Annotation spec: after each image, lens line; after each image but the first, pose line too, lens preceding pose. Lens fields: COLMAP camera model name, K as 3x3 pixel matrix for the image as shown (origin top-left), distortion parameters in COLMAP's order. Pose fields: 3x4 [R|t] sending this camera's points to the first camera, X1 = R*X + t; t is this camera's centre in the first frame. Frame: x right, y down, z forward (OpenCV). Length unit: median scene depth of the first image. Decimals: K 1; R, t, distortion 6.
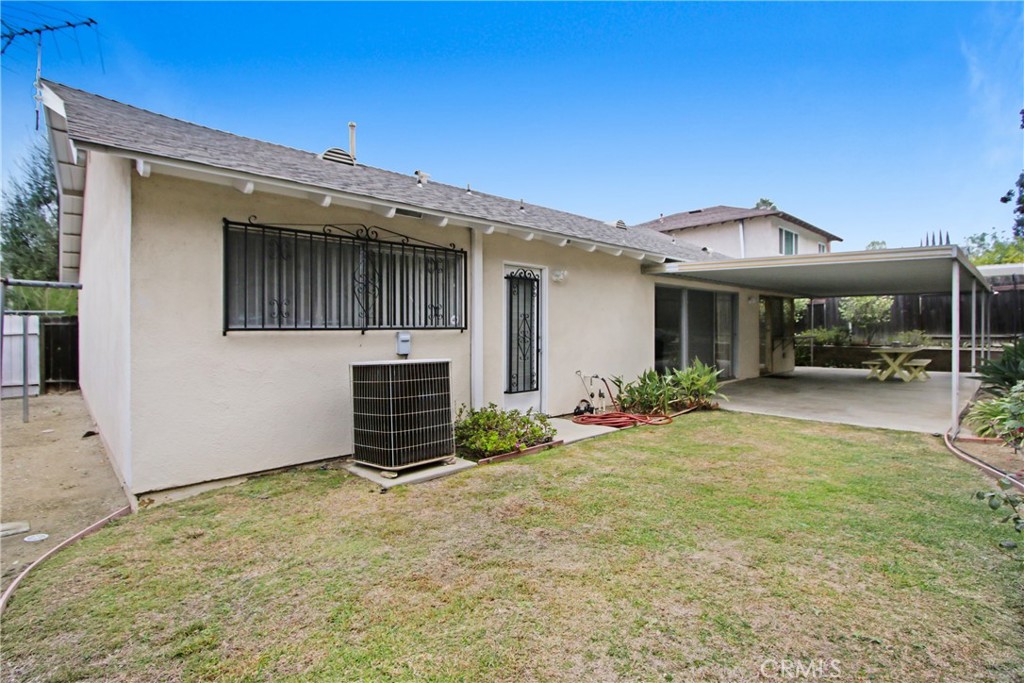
lens RADIAL K [[483.2, 0, 511.0], [0, 483.2, 338.1], [0, 0, 1]] dist [-0.015870, 0.000567]
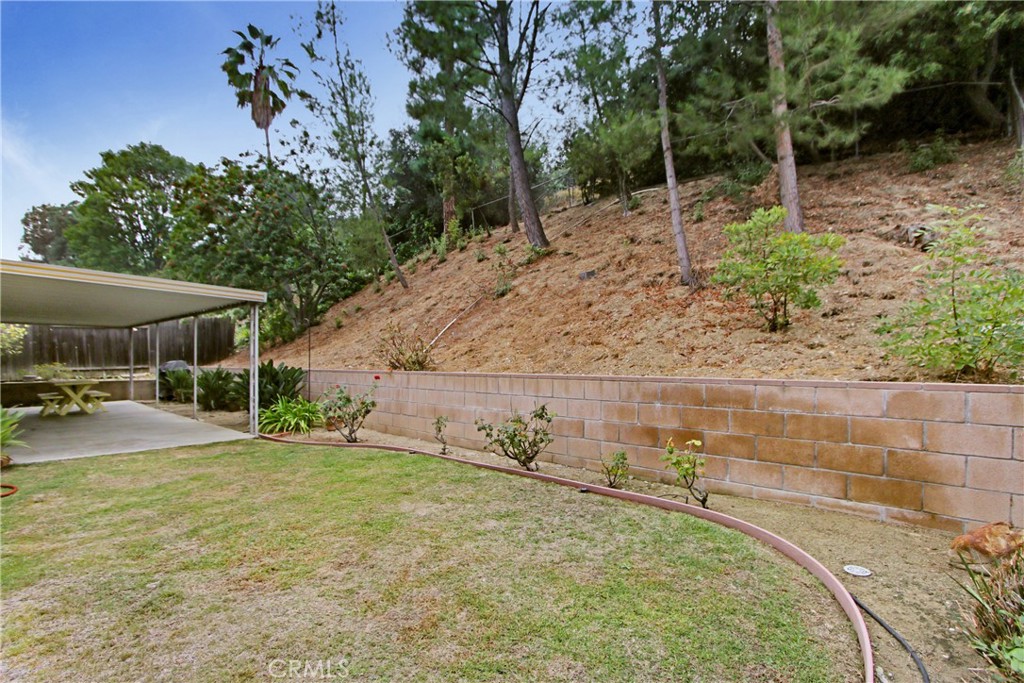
lens RADIAL K [[483.2, 0, 511.0], [0, 483.2, 338.1], [0, 0, 1]] dist [-0.015870, 0.000567]
pose [[-0.059250, 0.048313, 0.997073, -0.215745], [0.027050, 0.998539, -0.046776, 0.004805], [-0.997877, 0.024200, -0.060470, 0.172106]]
